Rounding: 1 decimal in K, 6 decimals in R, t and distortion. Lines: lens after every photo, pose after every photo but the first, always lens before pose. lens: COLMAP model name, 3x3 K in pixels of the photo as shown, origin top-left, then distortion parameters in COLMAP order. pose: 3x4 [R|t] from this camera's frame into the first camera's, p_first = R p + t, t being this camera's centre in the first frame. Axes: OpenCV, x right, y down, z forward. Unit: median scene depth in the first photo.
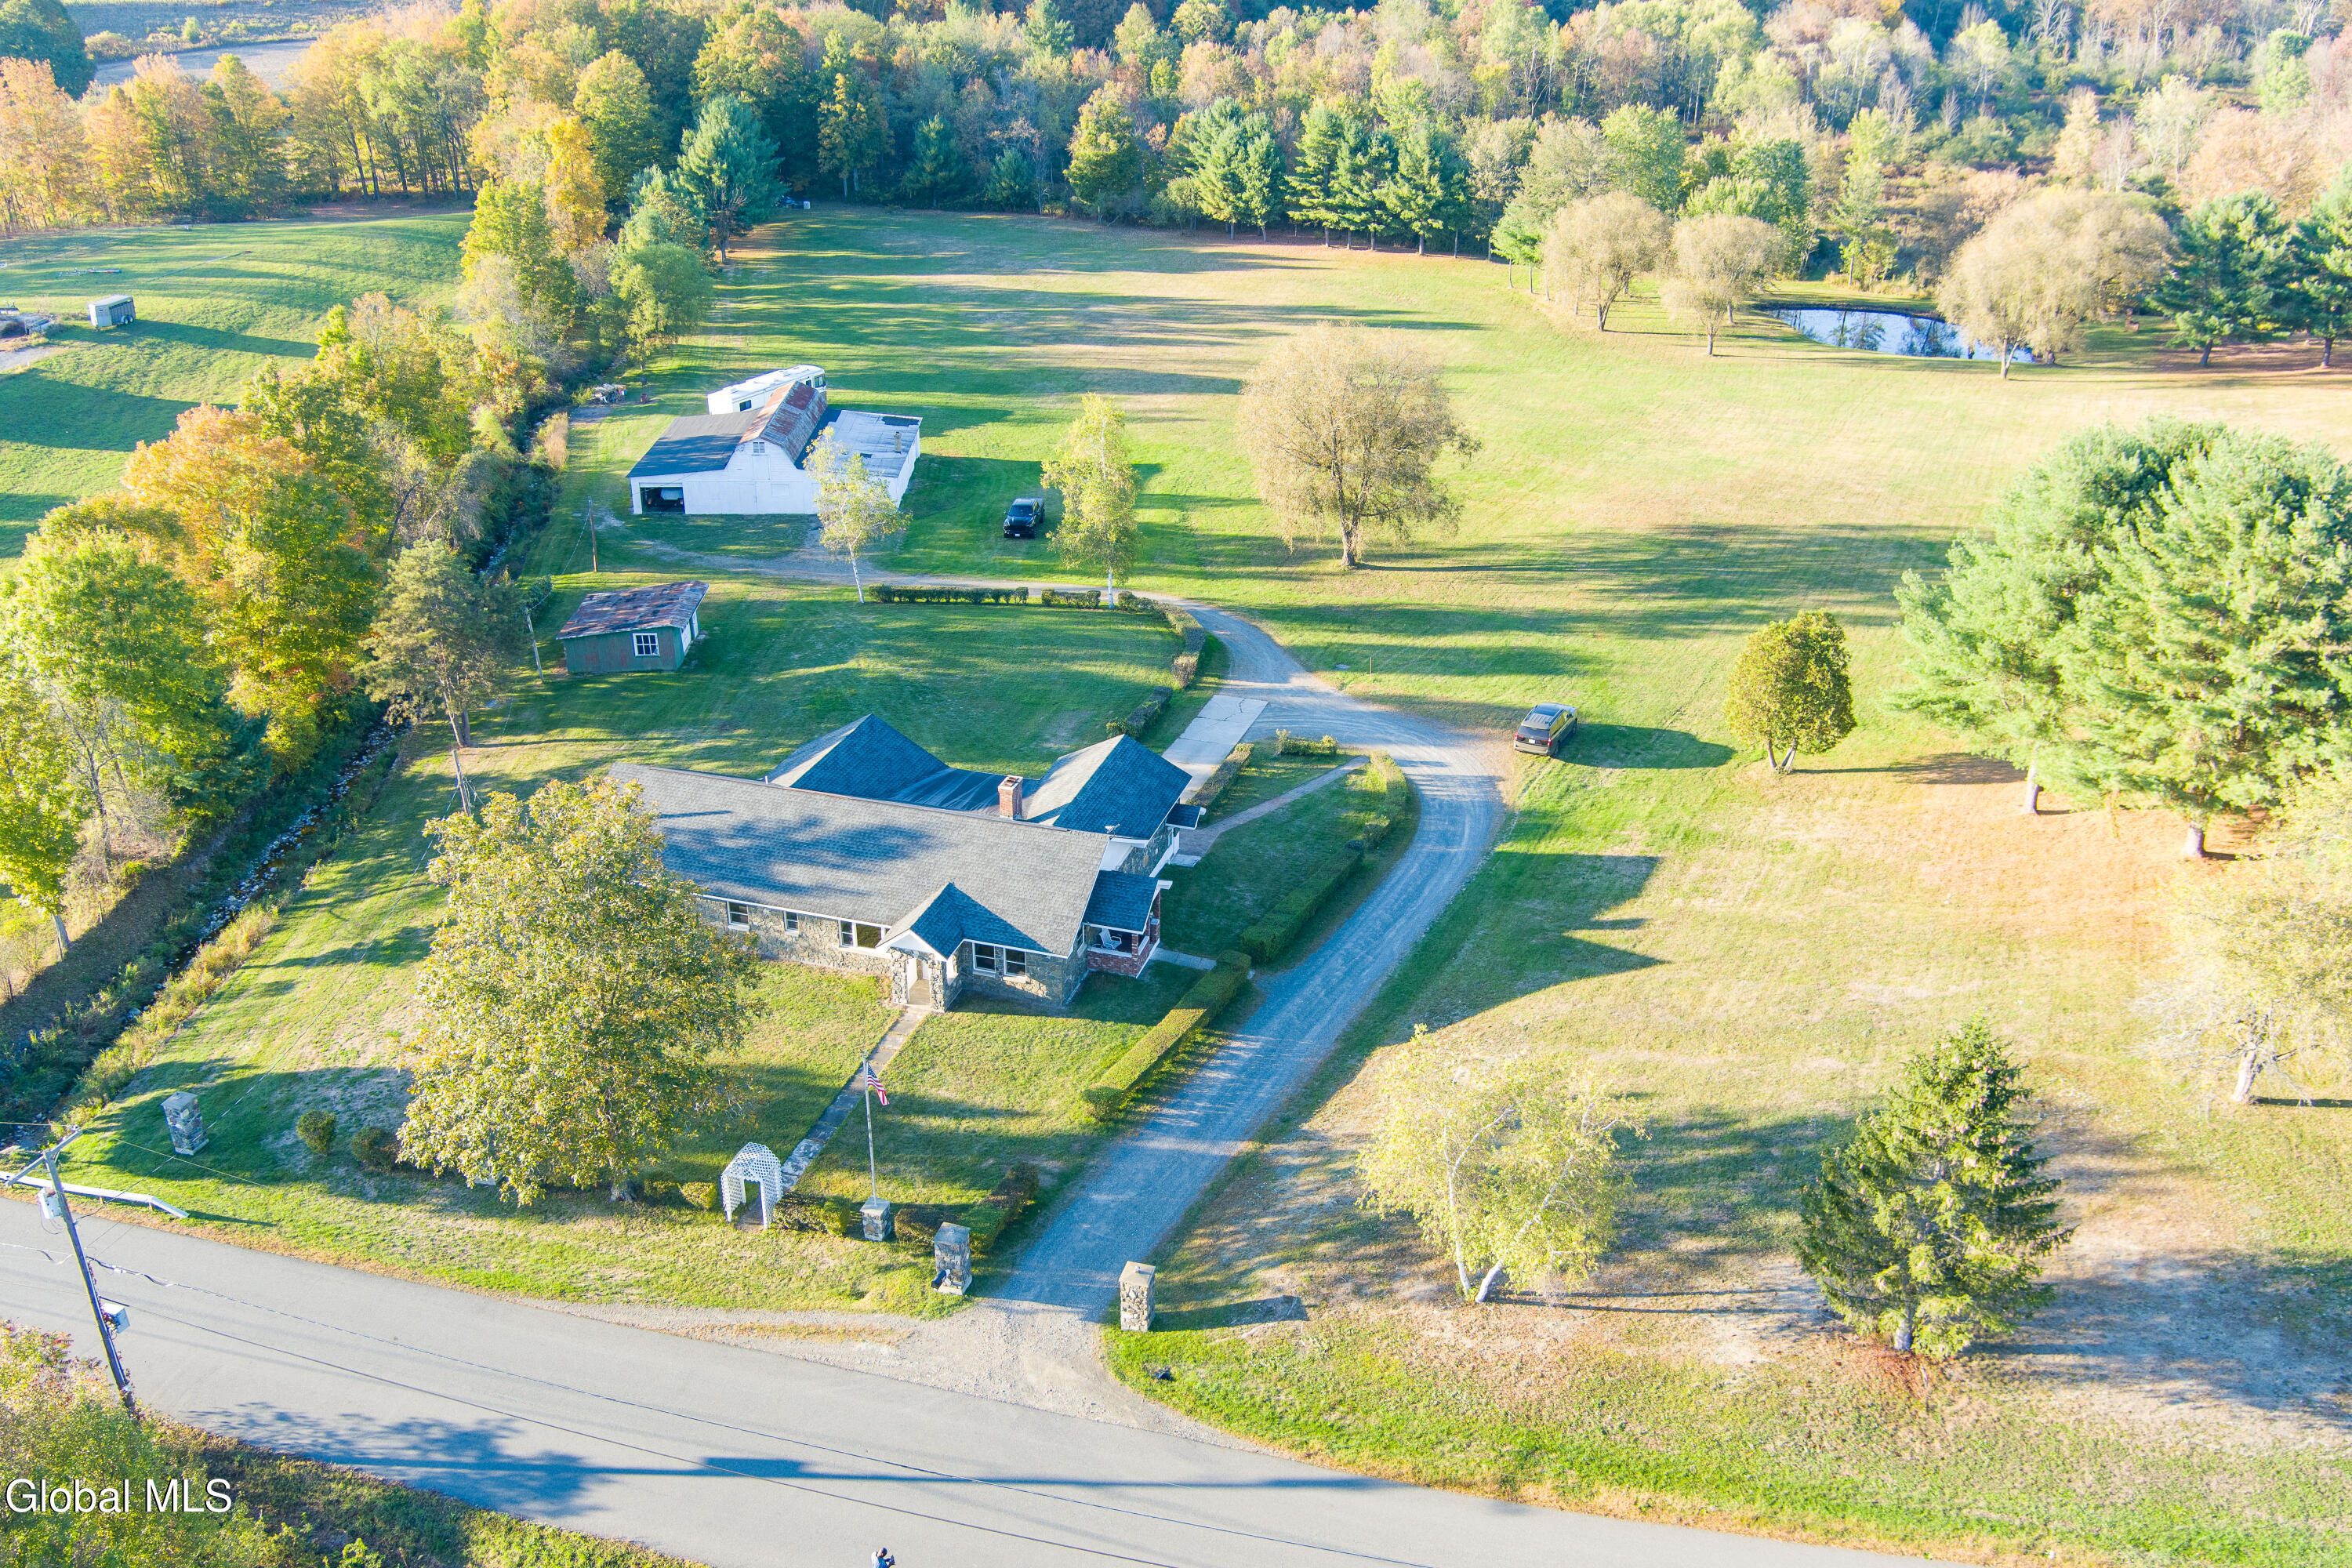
lens RADIAL K [[1892.8, 0, 1176.0], [0, 1892.8, 784.0], [0, 0, 1]] dist [-0.068982, 0.000681]
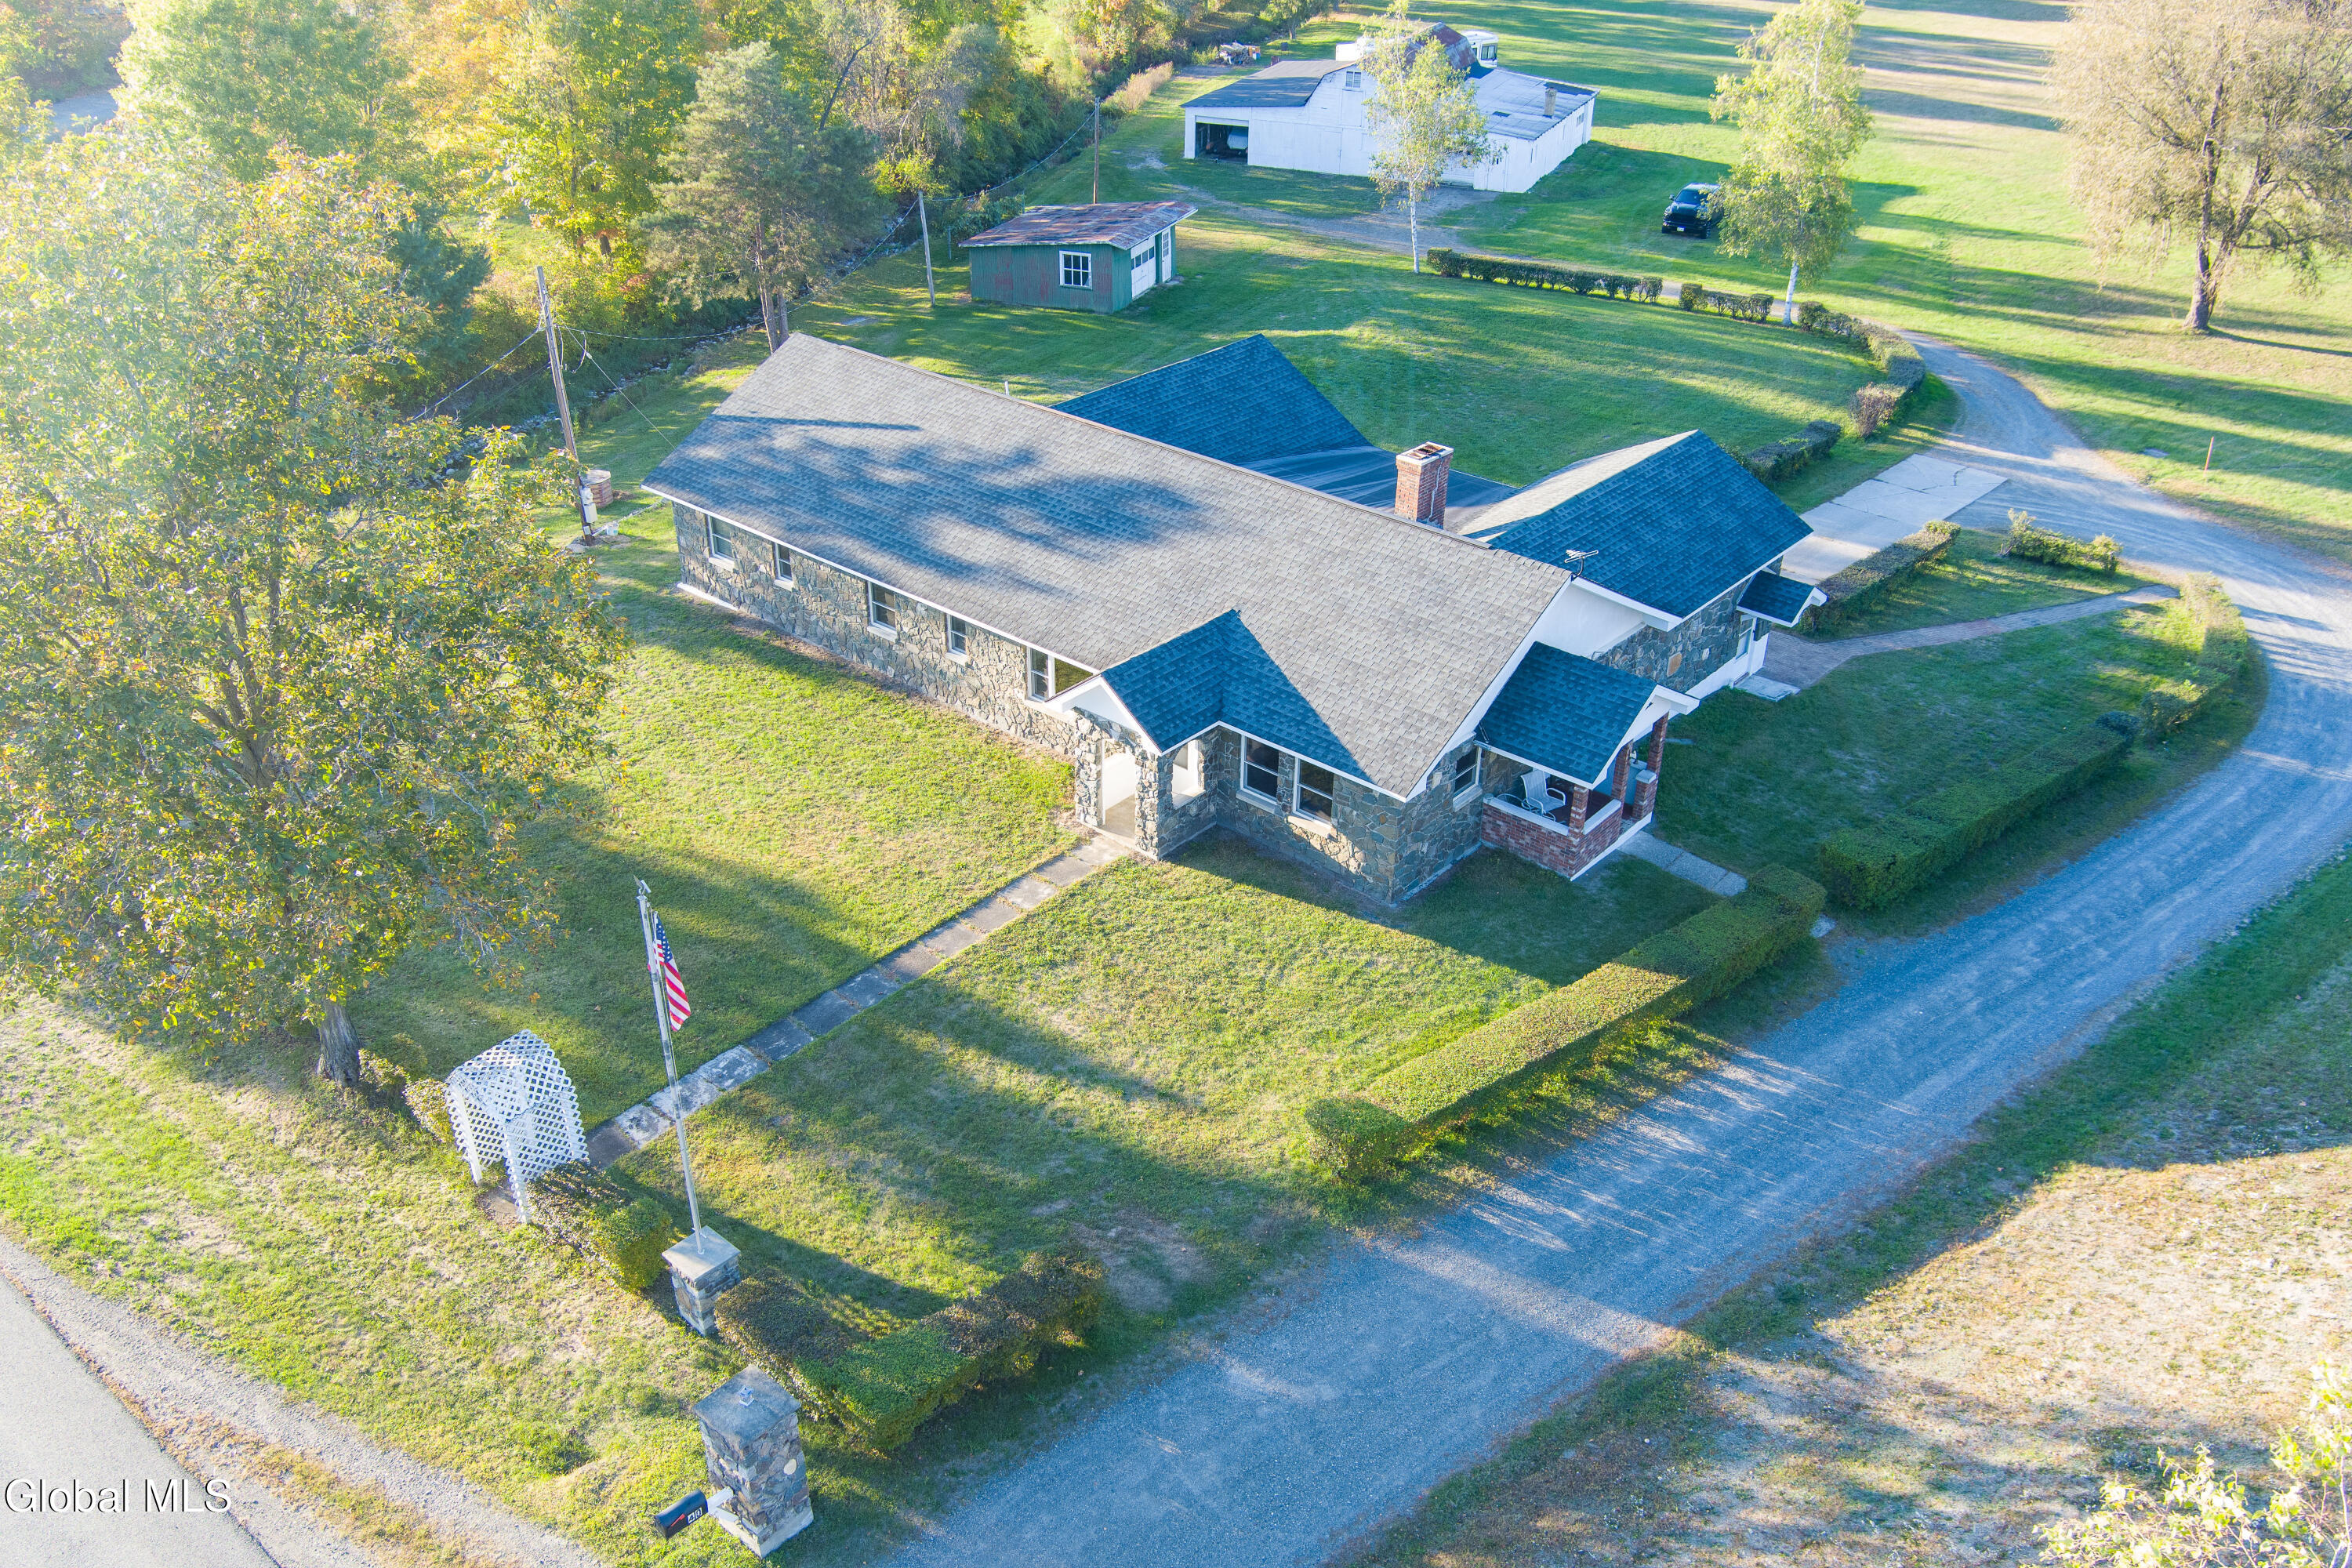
lens RADIAL K [[1892.8, 0, 1176.0], [0, 1892.8, 784.0], [0, 0, 1]] dist [-0.068982, 0.000681]
pose [[0.913131, 0.204522, -0.352650, 0.050637], [-0.179537, 0.978392, 0.102544, 0.047817], [0.366002, -0.030322, 0.930120, 0.520725]]
